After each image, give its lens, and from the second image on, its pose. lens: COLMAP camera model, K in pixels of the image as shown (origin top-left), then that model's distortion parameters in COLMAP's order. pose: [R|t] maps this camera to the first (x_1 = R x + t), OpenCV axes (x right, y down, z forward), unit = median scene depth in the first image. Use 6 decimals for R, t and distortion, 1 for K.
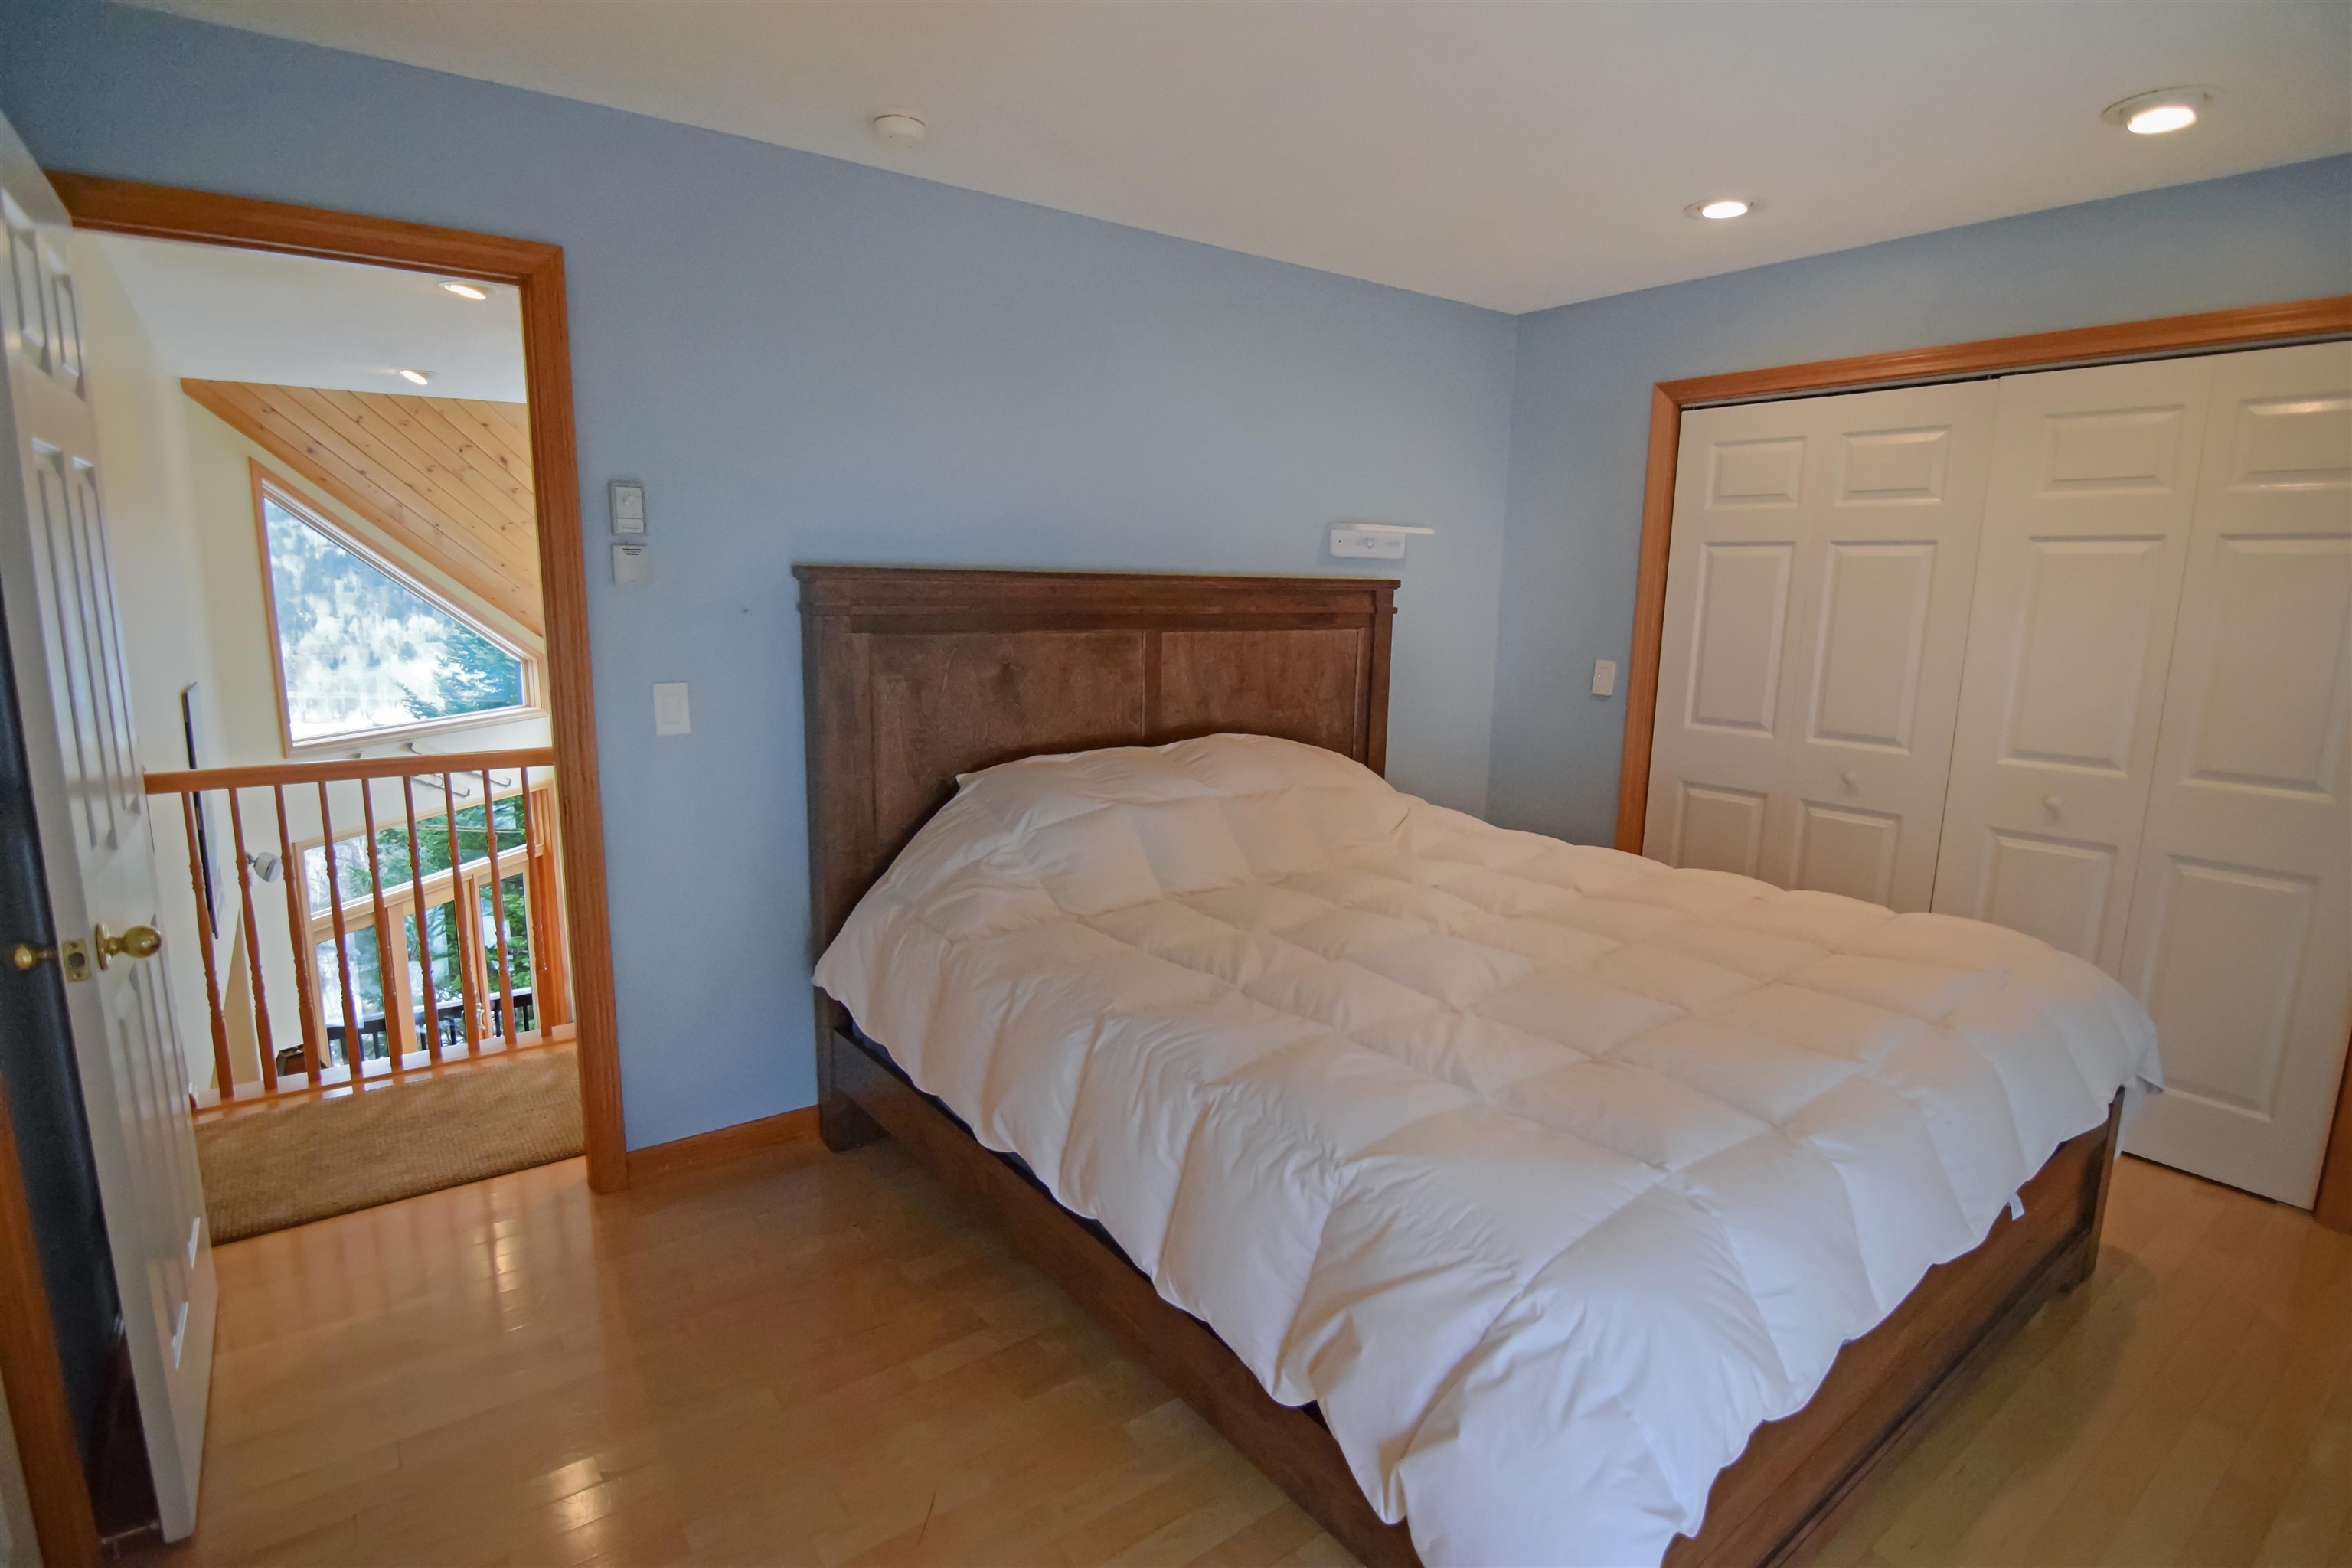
lens RADIAL K [[1153.2, 0, 1176.0], [0, 1153.2, 784.0], [0, 0, 1]] dist [-0.015788, -0.000909]
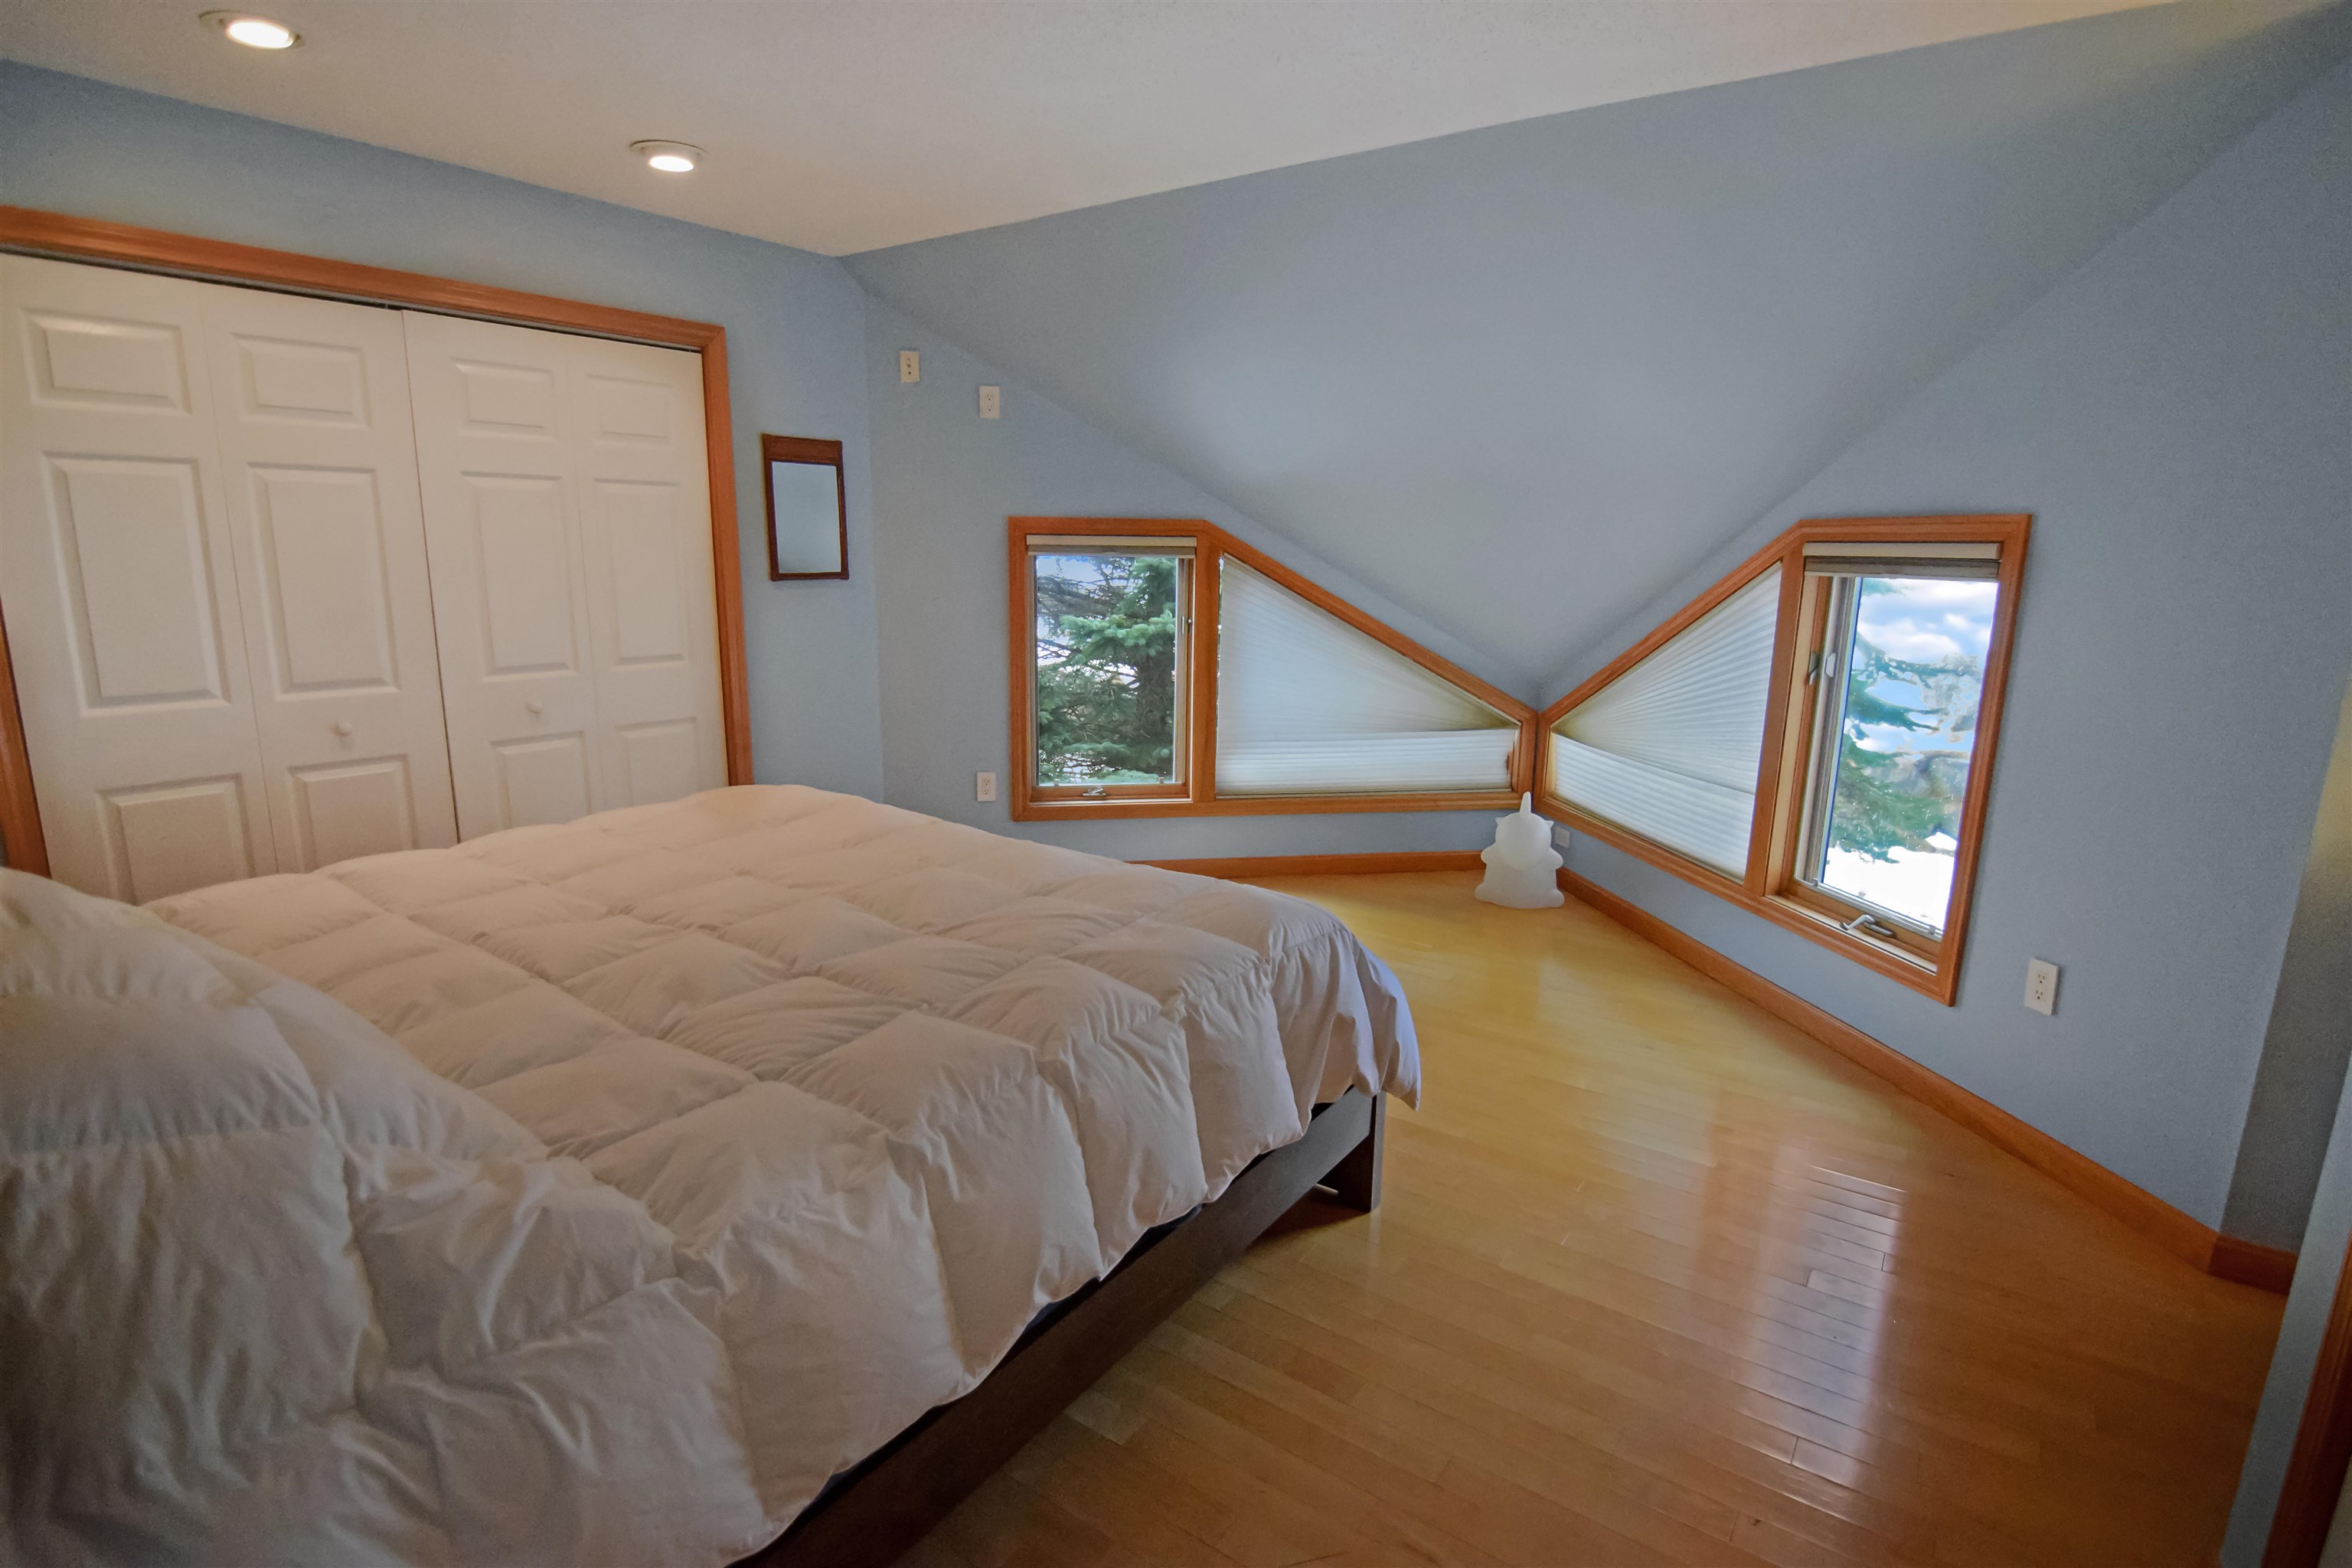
lens RADIAL K [[1153.2, 0, 1176.0], [0, 1153.2, 784.0], [0, 0, 1]] dist [-0.015788, -0.000909]
pose [[-0.297087, -0.221236, 0.928867, -0.418251], [0.139643, 0.952262, 0.271472, -0.106420], [-0.944584, 0.210361, -0.252010, 0.551957]]
